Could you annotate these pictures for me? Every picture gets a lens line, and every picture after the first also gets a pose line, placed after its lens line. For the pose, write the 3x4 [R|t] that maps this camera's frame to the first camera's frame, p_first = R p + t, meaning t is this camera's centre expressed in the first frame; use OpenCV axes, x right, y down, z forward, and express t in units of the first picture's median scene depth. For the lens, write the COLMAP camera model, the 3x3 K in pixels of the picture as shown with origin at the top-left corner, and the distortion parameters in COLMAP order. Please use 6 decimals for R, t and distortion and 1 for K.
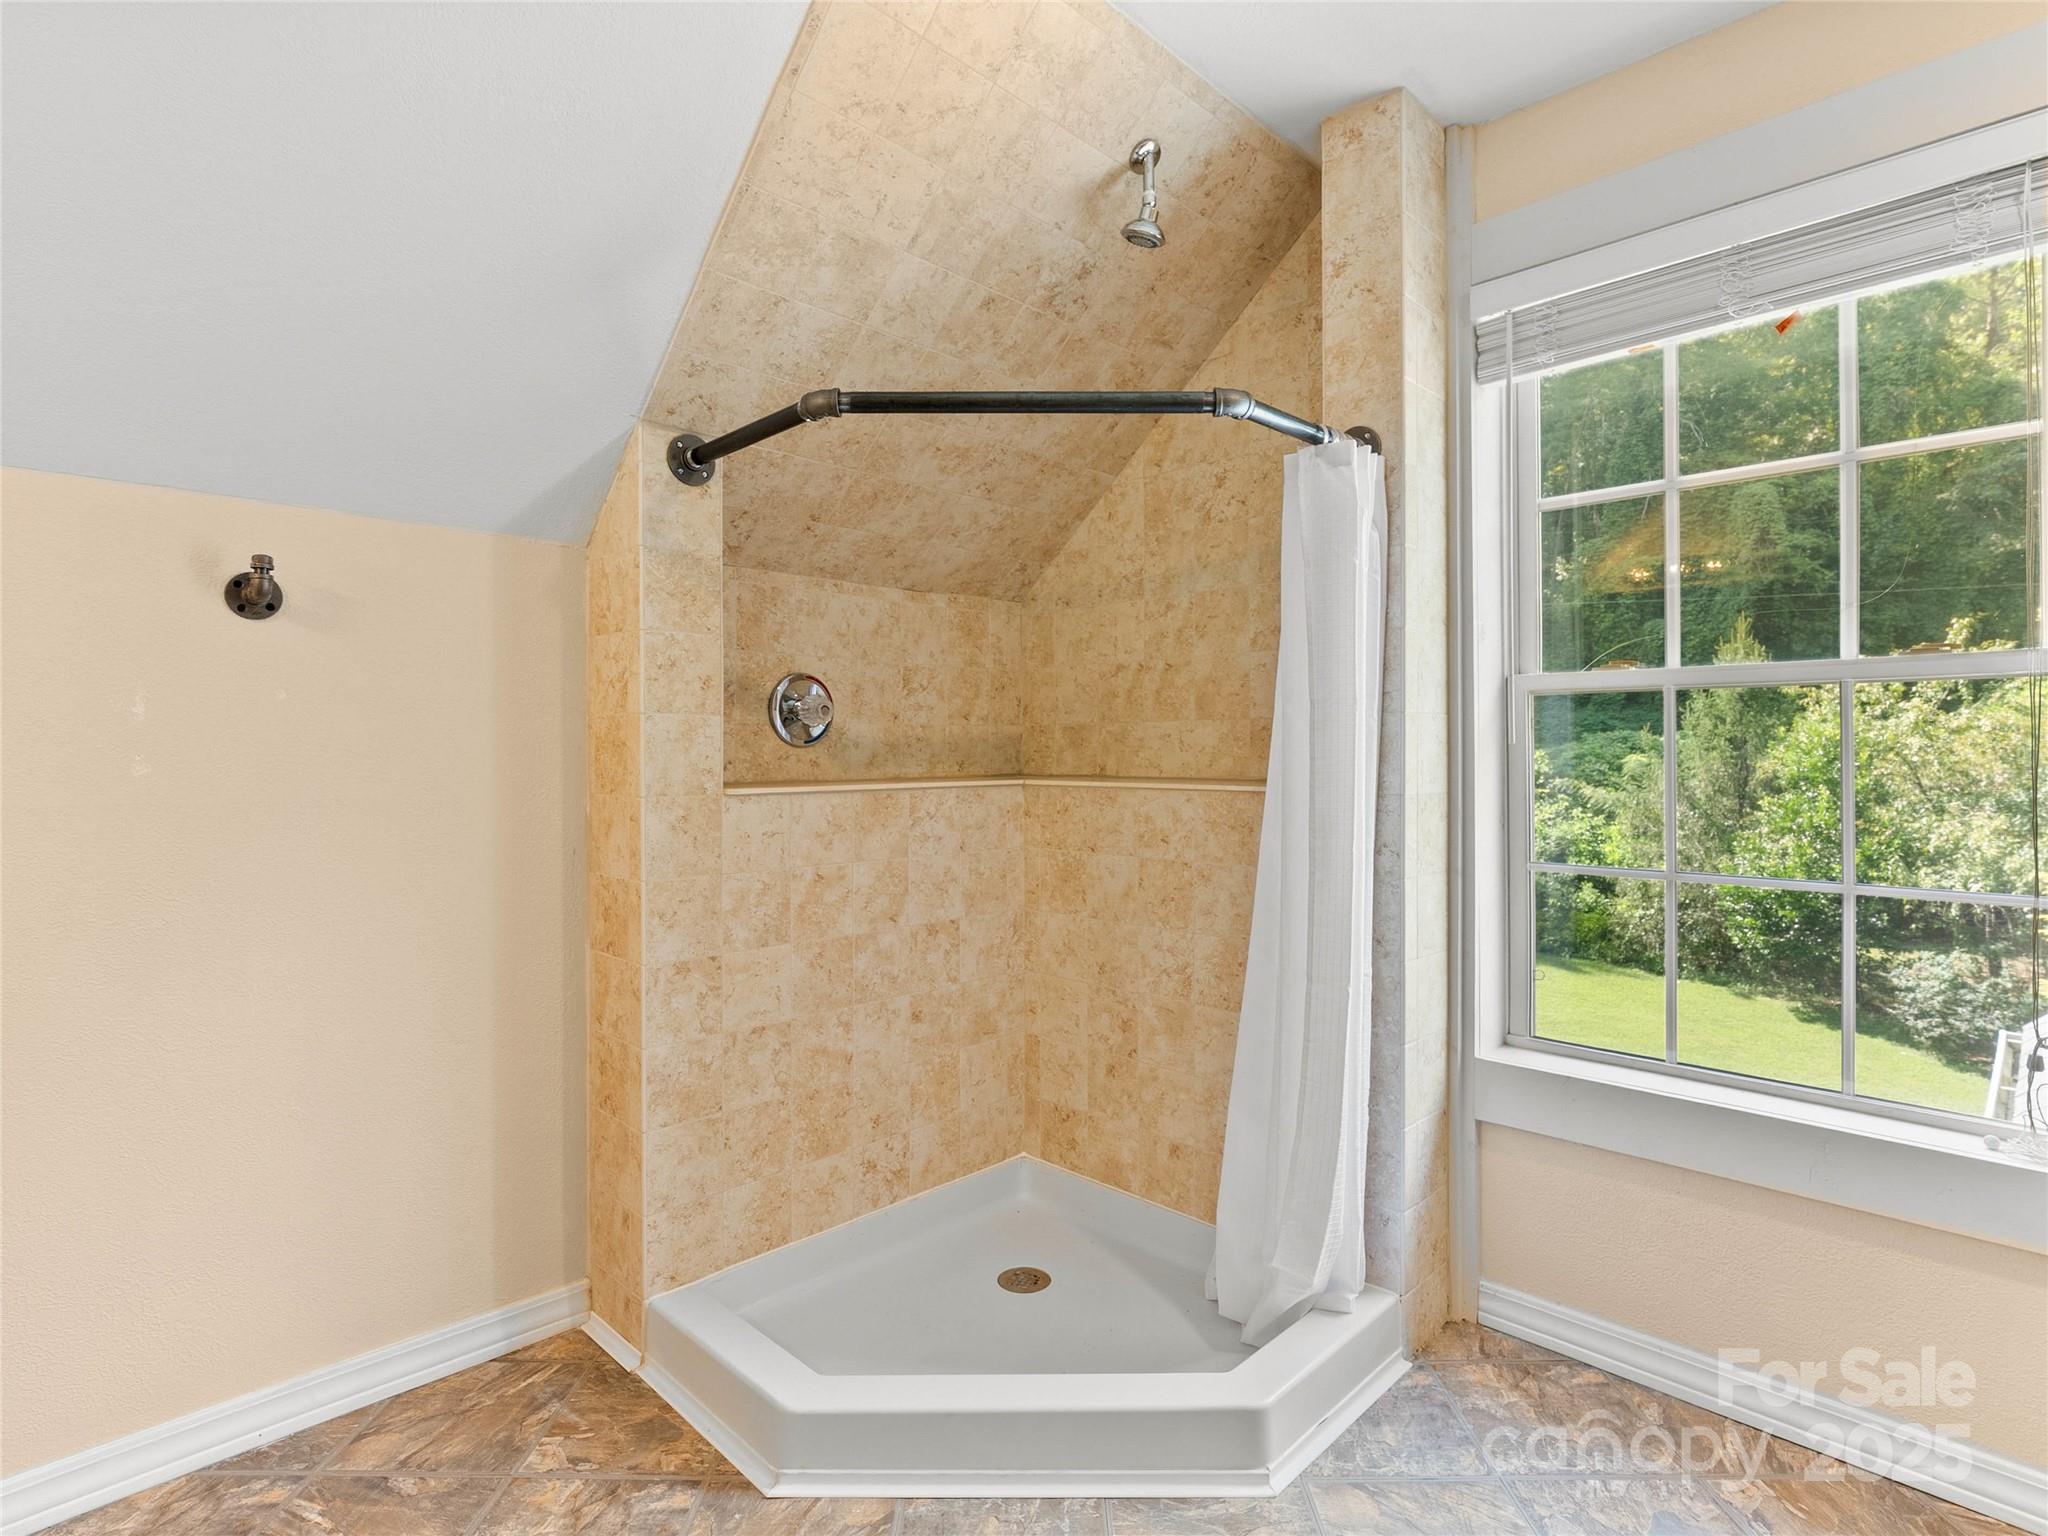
lens RADIAL K [[1044.2, 0, 1025.4], [0, 1044.2, 753.7], [0, 0, 1]] dist [-0.016108, 0.007265]
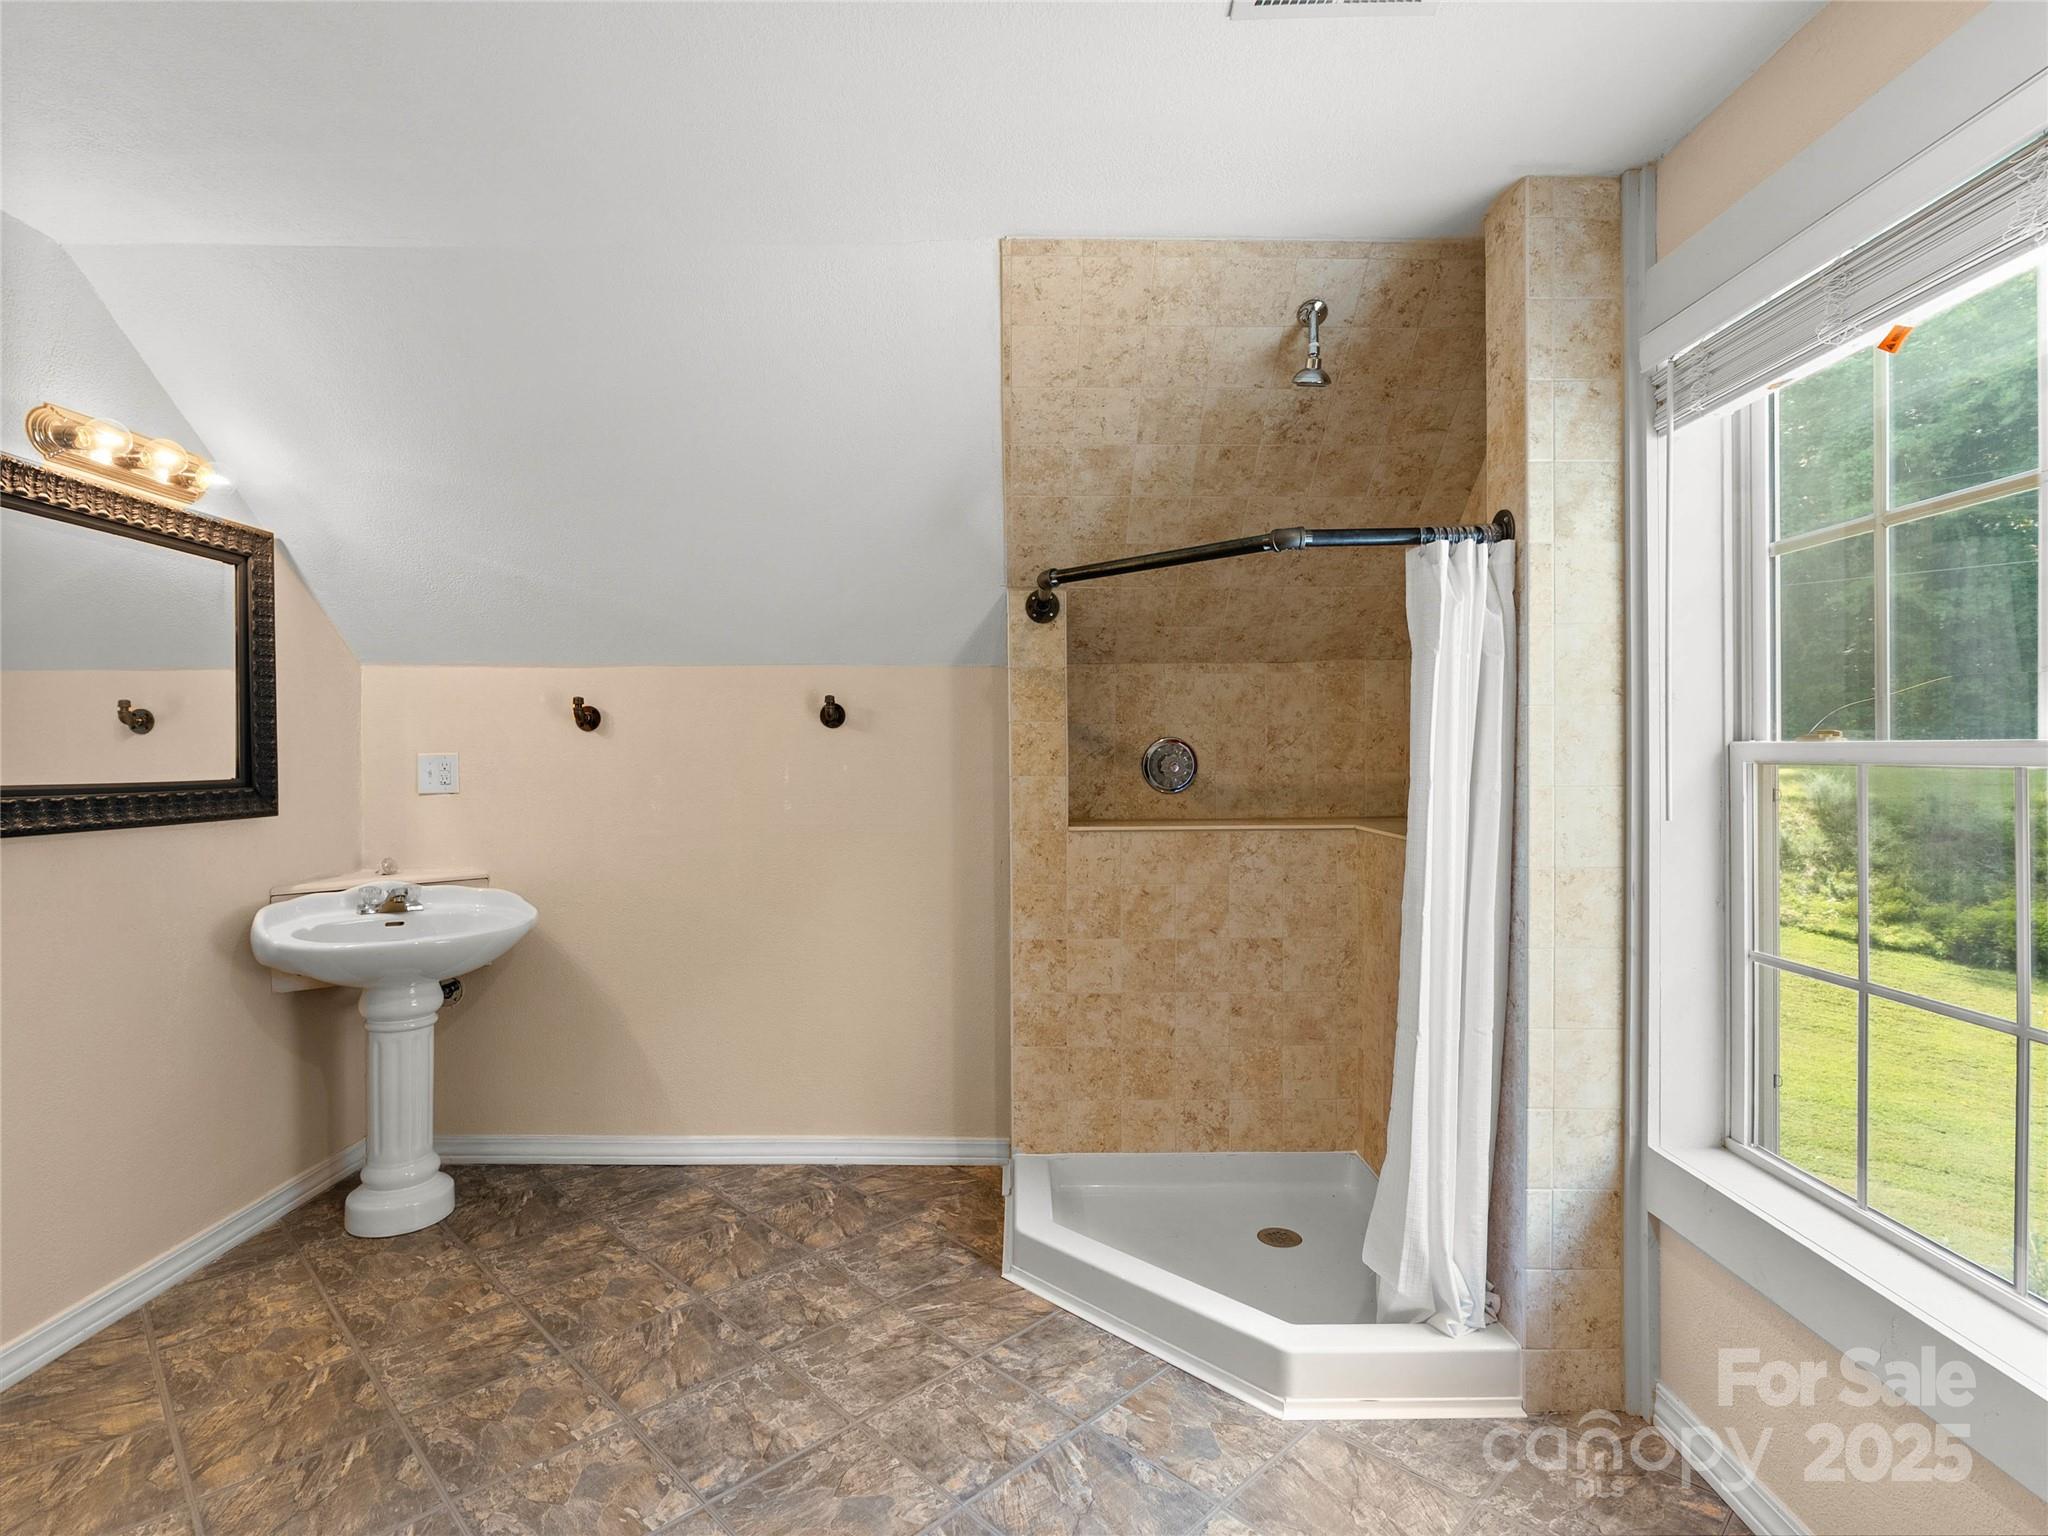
lens RADIAL K [[1044.2, 0, 1017.8], [0, 1044.2, 763.7], [0, 0, 1]] dist [-0.016108, 0.007265]
pose [[0.702055, 0.007499, -0.712083, 0.667137], [0.003037, 0.999904, 0.013525, -0.070621], [0.712116, -0.011658, 0.701965, -0.073175]]
